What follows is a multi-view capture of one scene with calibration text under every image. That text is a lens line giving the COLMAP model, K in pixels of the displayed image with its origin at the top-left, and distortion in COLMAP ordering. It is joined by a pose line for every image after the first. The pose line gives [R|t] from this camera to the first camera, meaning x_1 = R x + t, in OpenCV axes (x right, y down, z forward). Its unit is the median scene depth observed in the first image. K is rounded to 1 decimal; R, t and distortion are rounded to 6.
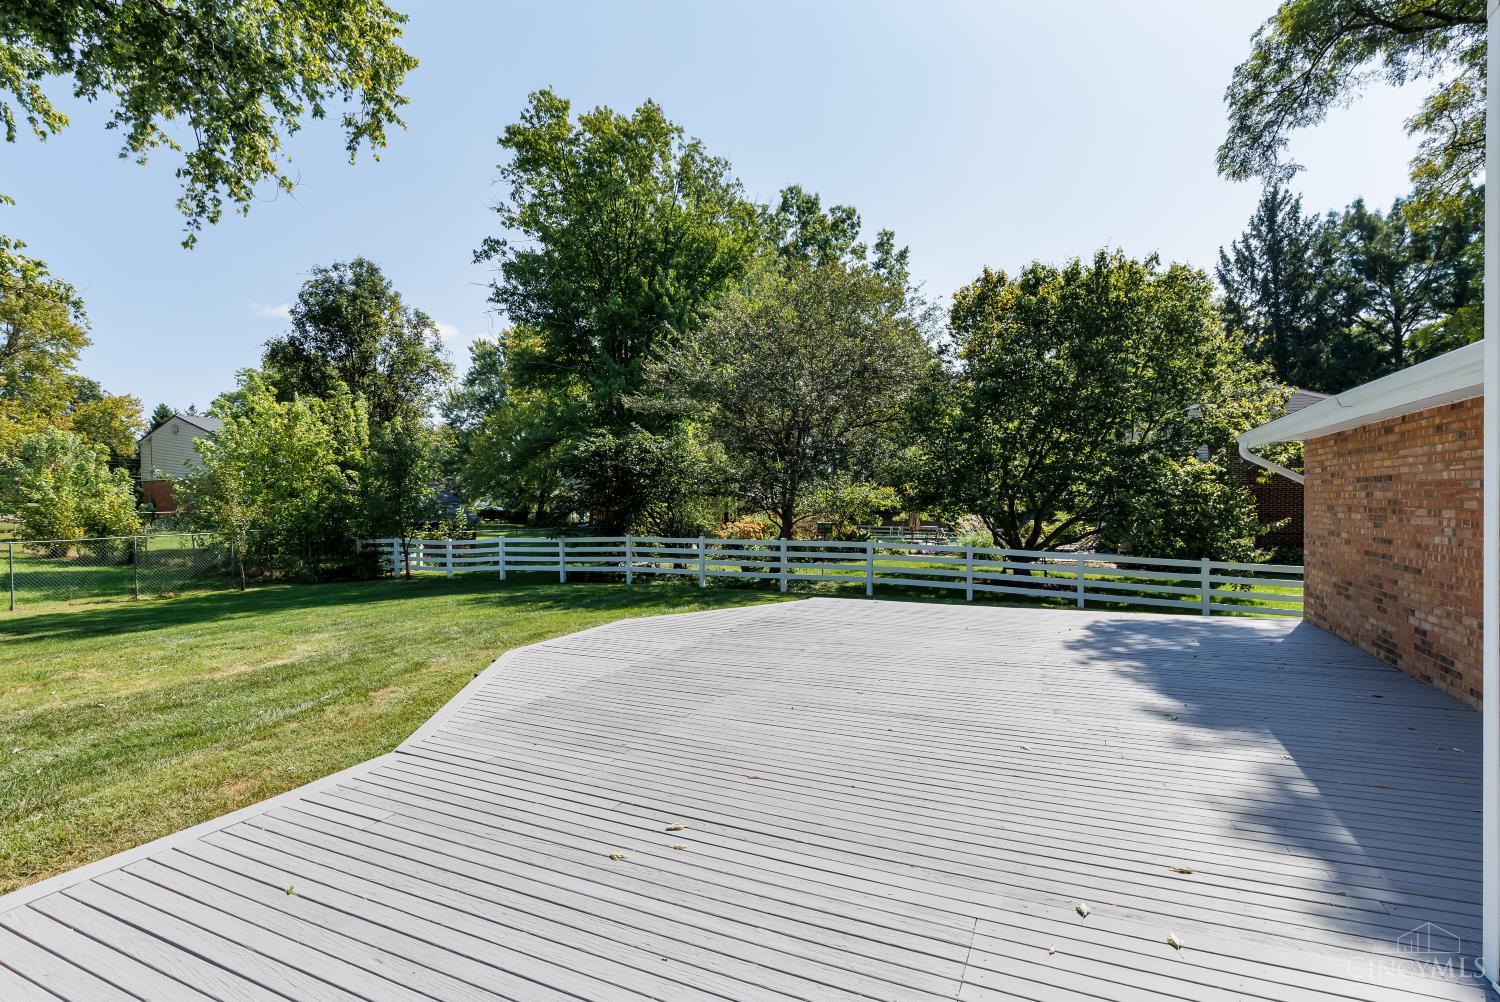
lens RADIAL K [[692.3, 0, 750.0], [0, 692.3, 501.0], [0, 0, 1]] dist [0.011193, 0.000016]
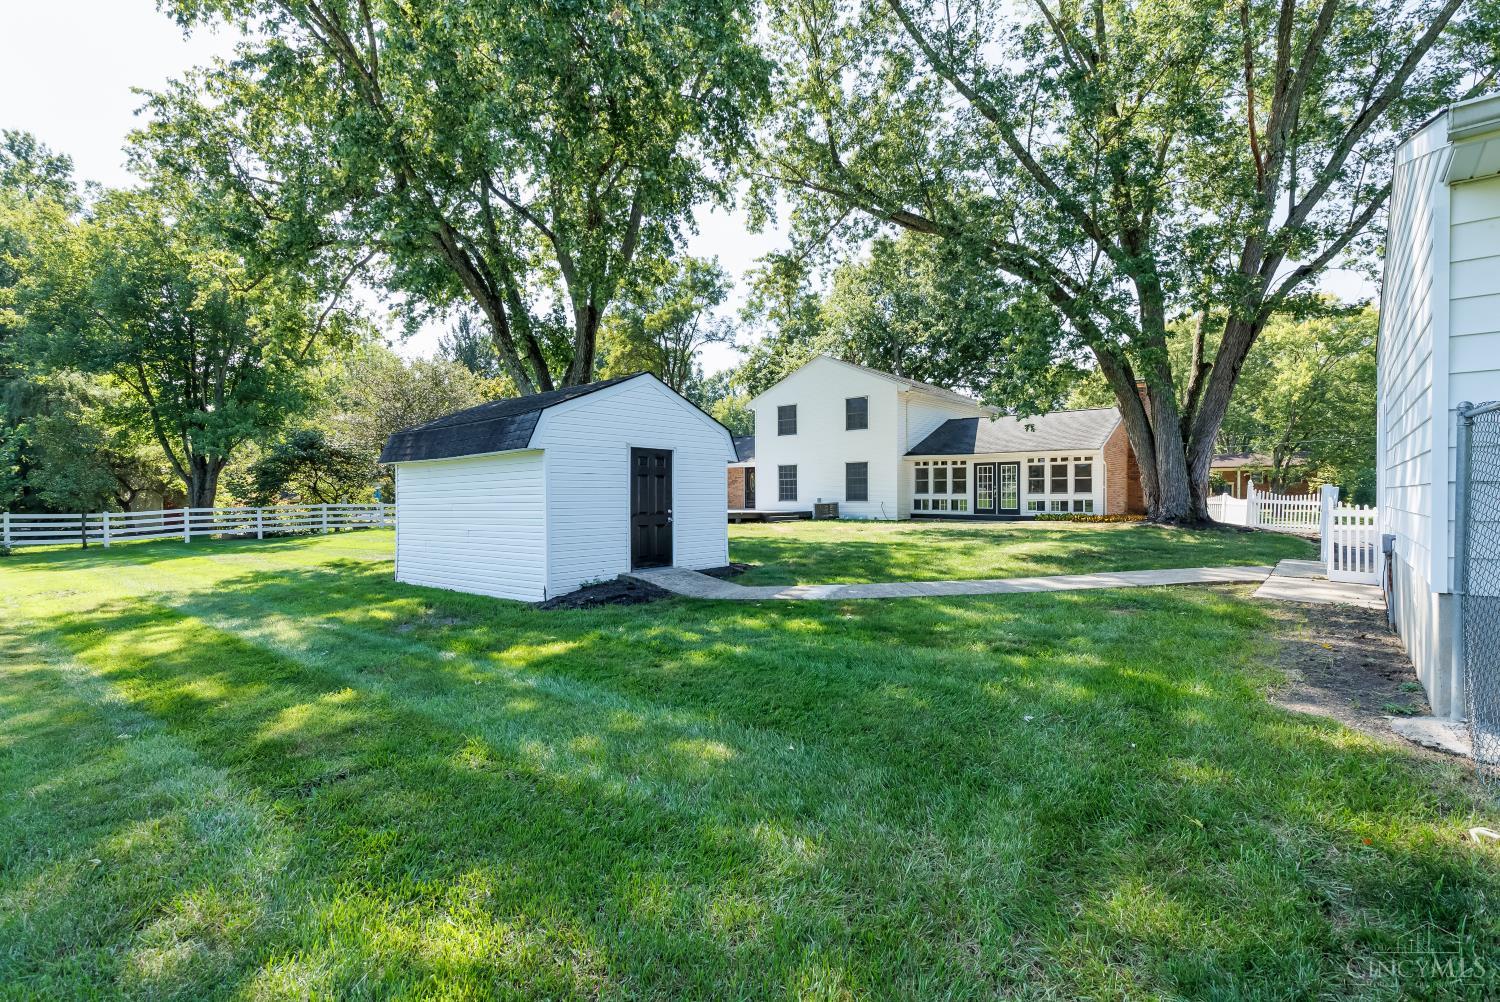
lens RADIAL K [[692.3, 0, 750.0], [0, 692.3, 501.0], [0, 0, 1]] dist [0.011193, 0.000016]
pose [[0.271772, -0.001641, 0.962360, -1.265349], [0.003715, 0.999993, 0.000656, 0.042040], [-0.962354, 0.003397, 0.271777, -0.282023]]
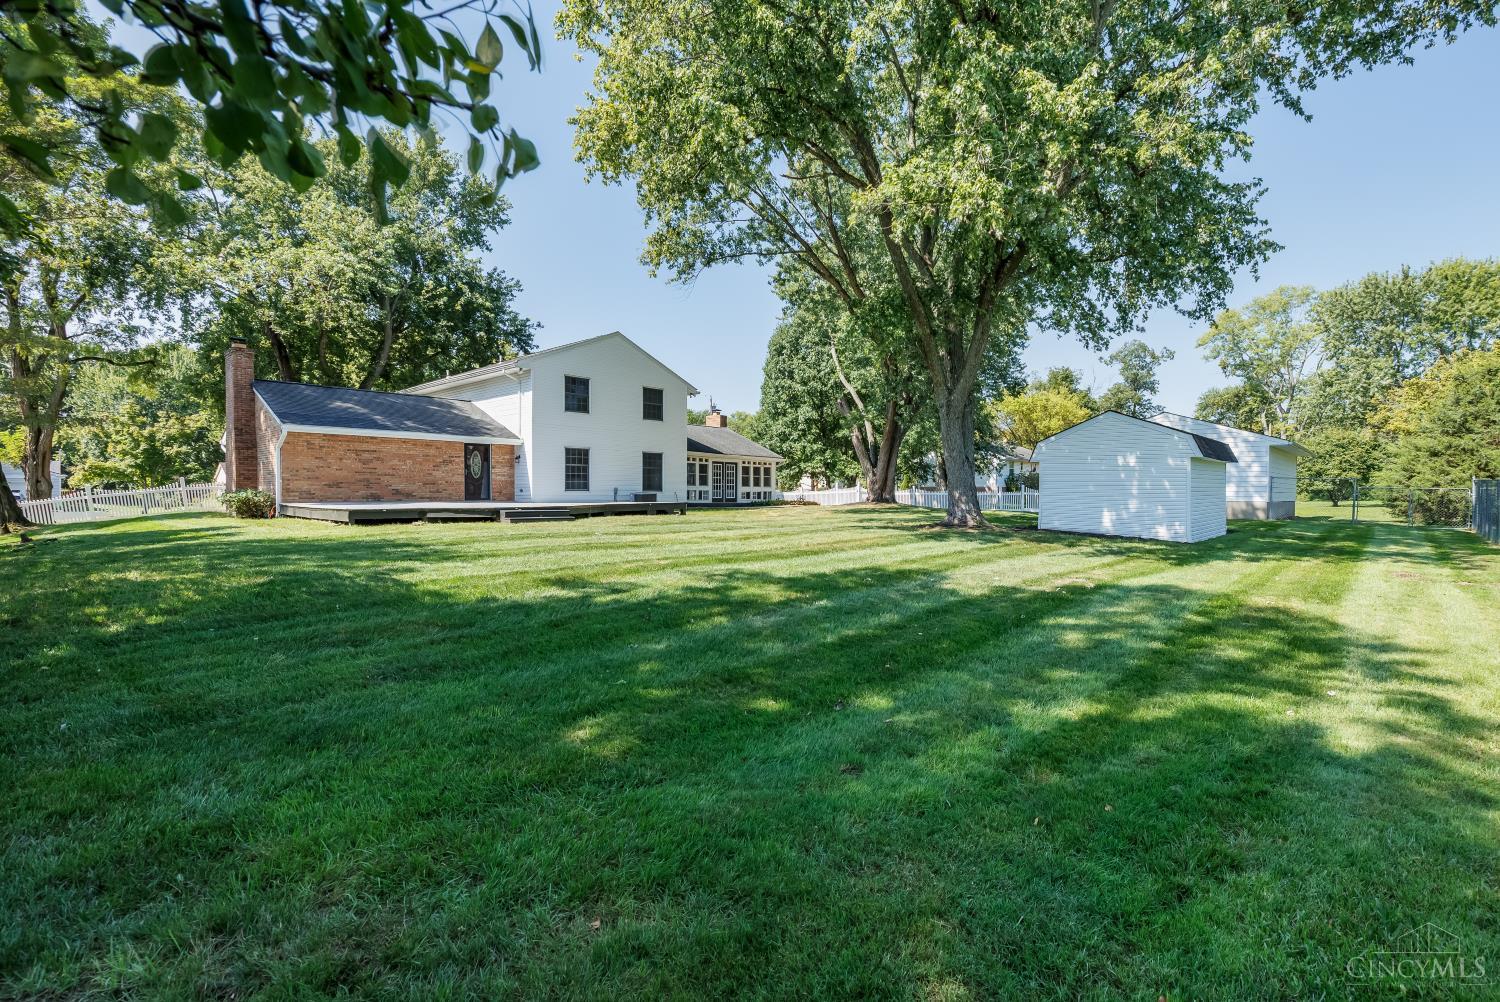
lens RADIAL K [[692.3, 0, 750.0], [0, 692.3, 501.0], [0, 0, 1]] dist [0.011193, 0.000016]
pose [[-0.956330, -0.009142, 0.292147, -0.545652], [-0.004800, 0.999867, 0.015573, 0.040458], [-0.292251, 0.013491, -0.956247, 1.012426]]
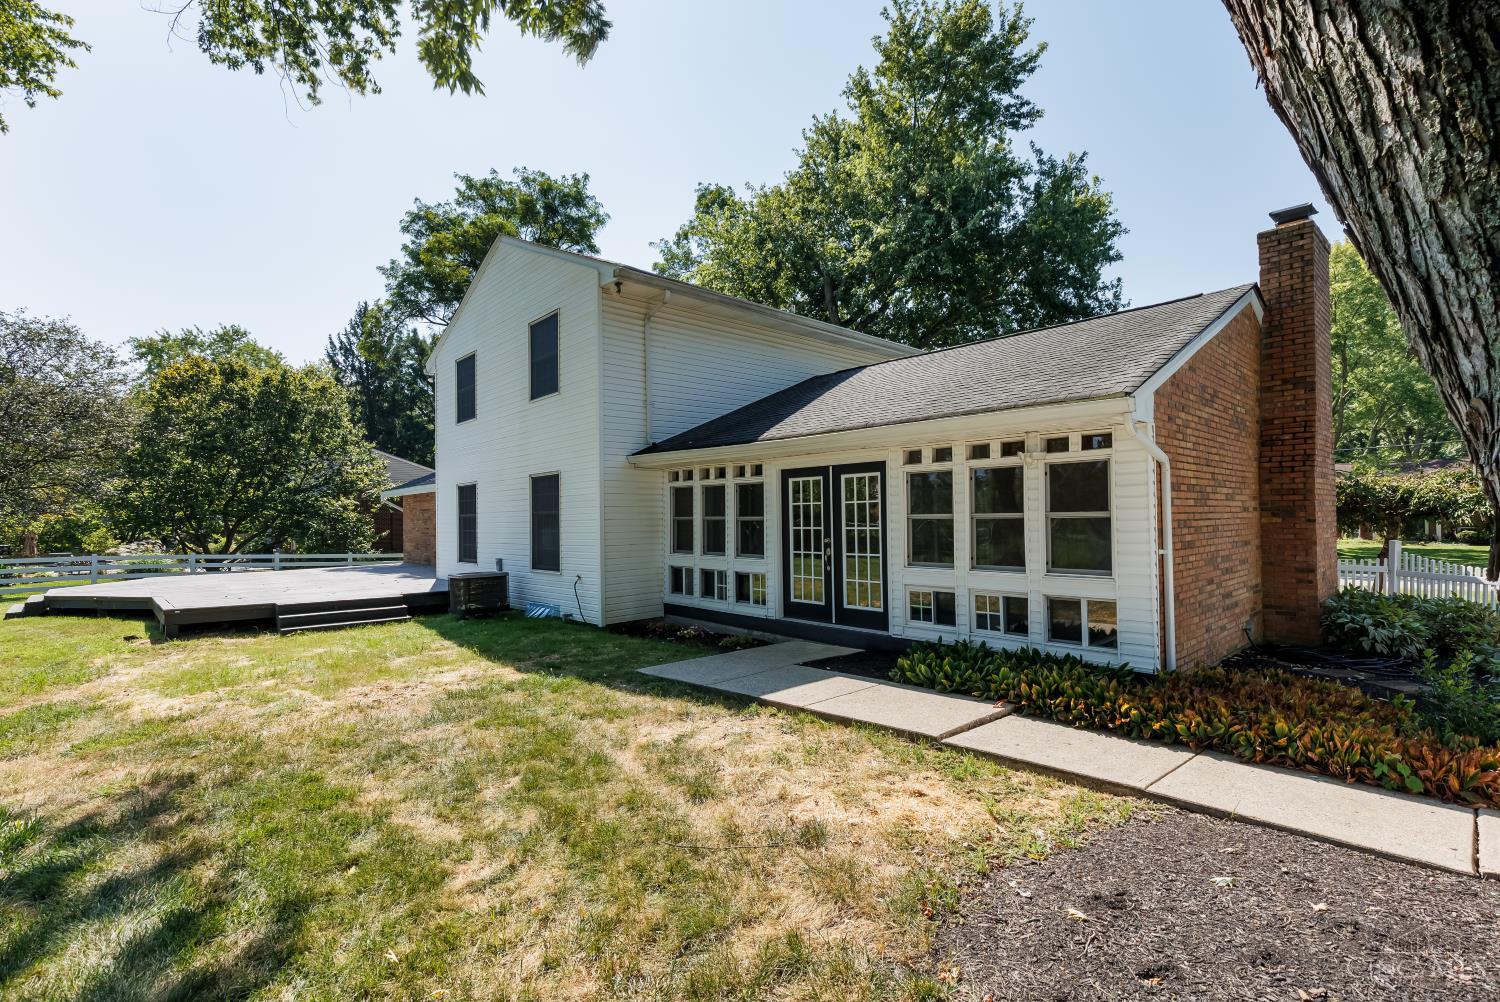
lens RADIAL K [[692.3, 0, 750.0], [0, 692.3, 501.0], [0, 0, 1]] dist [0.011193, 0.000016]
pose [[0.388958, 0.017794, 0.921084, -0.430874], [0.017738, 0.999483, -0.026799, 0.009355], [-0.921085, 0.026762, 0.388442, -0.466767]]
